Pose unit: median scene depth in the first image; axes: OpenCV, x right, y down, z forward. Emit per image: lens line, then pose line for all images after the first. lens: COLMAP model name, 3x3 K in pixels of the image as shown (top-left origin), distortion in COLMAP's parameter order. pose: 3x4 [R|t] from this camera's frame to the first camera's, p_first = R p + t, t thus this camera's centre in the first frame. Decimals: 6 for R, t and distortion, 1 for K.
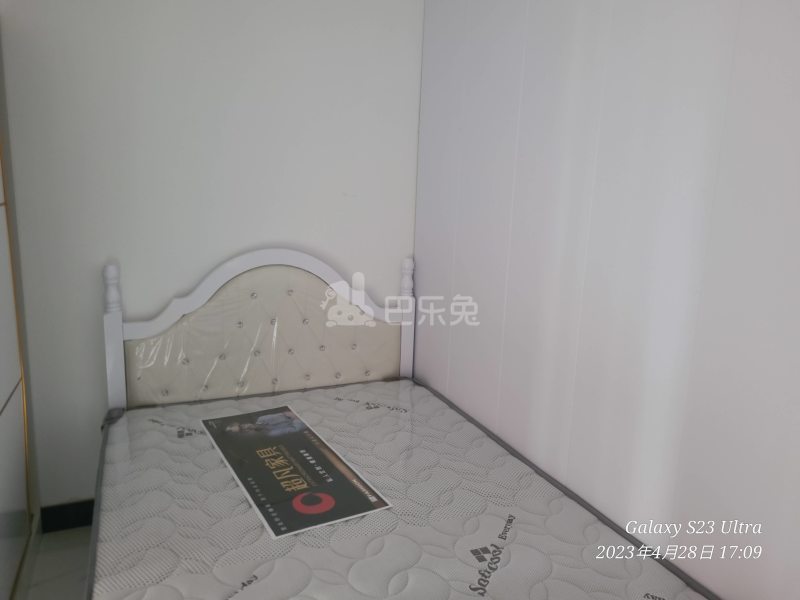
lens RADIAL K [[600.1, 0, 398.3], [0, 600.1, 296.0], [0, 0, 1]] dist [0.050640, -0.045801]
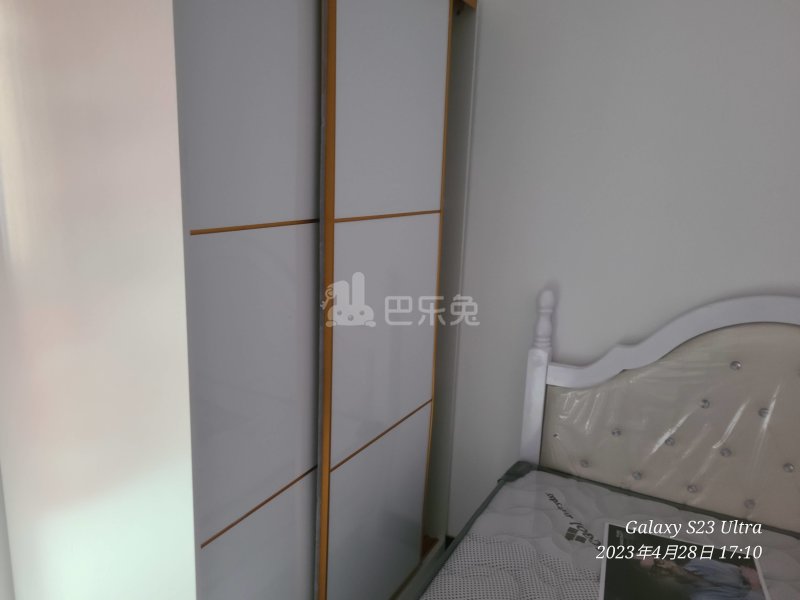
lens RADIAL K [[600.1, 0, 403.9], [0, 600.1, 301.9], [0, 0, 1]] dist [0.050640, -0.045801]
pose [[0.627553, 0.153517, -0.763289, 0.025222], [-0.160358, 0.984834, 0.066233, -0.057034], [0.761881, 0.080835, 0.642653, 0.321785]]
